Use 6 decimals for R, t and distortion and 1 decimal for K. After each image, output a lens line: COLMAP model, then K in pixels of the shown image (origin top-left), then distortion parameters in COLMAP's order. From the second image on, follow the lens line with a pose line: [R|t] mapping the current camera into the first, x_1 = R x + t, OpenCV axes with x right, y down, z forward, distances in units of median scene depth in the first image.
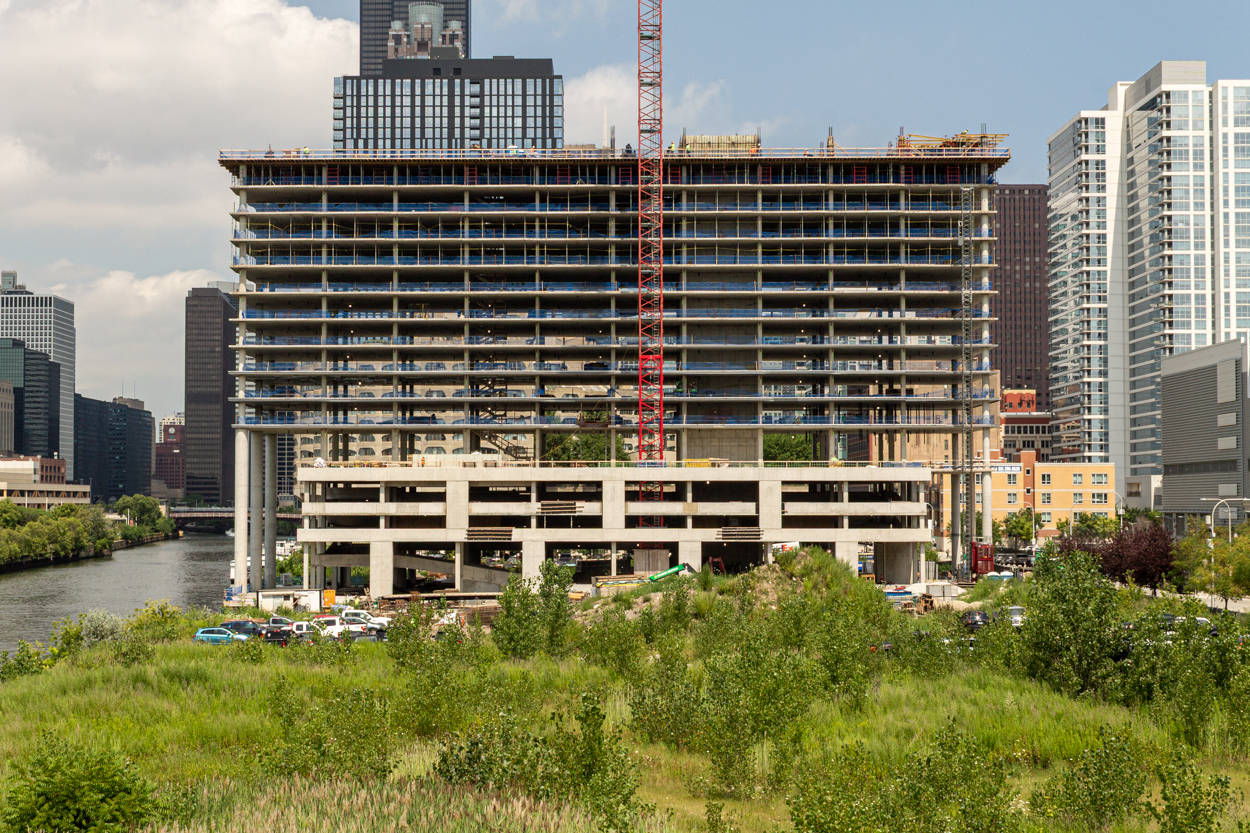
lens RADIAL K [[1971.2, 0, 609.3], [0, 1971.2, 436.3], [0, 0, 1]] dist [0.014980, -0.159186]
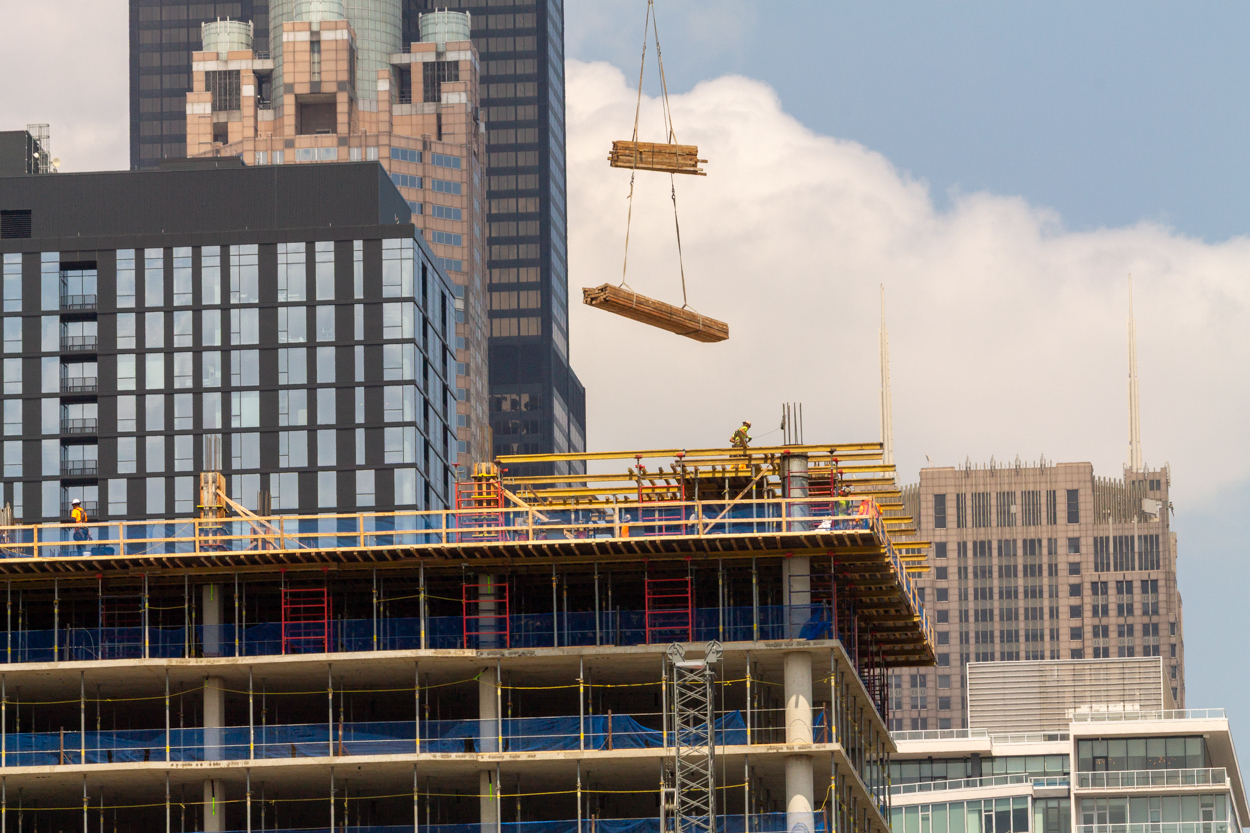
lens RADIAL K [[7885.5, 0, 625.0], [0, 7885.5, 416.5], [0, 0, 1]] dist [-0.294696, 17.724895]
pose [[0.993839, -0.033524, -0.105641, 0.111240], [0.017026, 0.988024, -0.153358, -0.000218], [0.109517, 0.150615, 0.982508, -0.002824]]
